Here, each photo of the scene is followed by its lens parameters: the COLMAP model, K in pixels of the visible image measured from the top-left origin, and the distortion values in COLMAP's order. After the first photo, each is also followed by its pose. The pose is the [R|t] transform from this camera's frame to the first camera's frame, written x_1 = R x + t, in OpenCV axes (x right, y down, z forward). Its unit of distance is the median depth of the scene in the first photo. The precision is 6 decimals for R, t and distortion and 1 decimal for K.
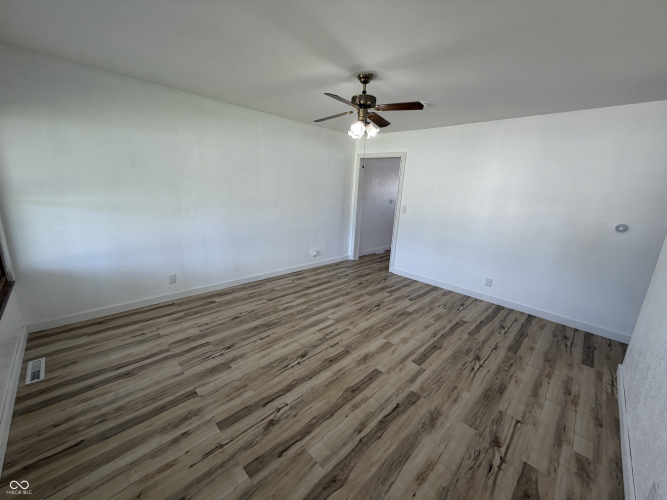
lens RADIAL K [[268.1, 0, 330.5], [0, 268.1, 250.0], [0, 0, 1]] dist [0.001375, 0.000185]
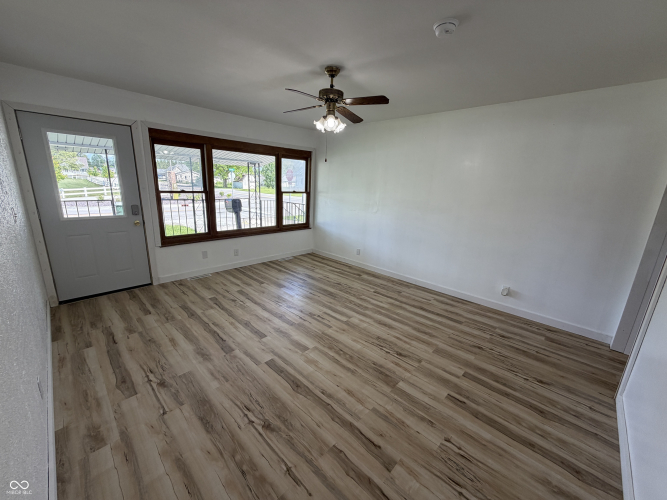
lens RADIAL K [[268.1, 0, 329.9], [0, 268.1, 250.3], [0, 0, 1]] dist [0.001375, 0.000185]
pose [[0.011201, 0.198101, -0.980118, 1.003214], [-0.270328, 0.944281, 0.187768, -0.157563], [0.962703, 0.262850, 0.064129, 0.890610]]
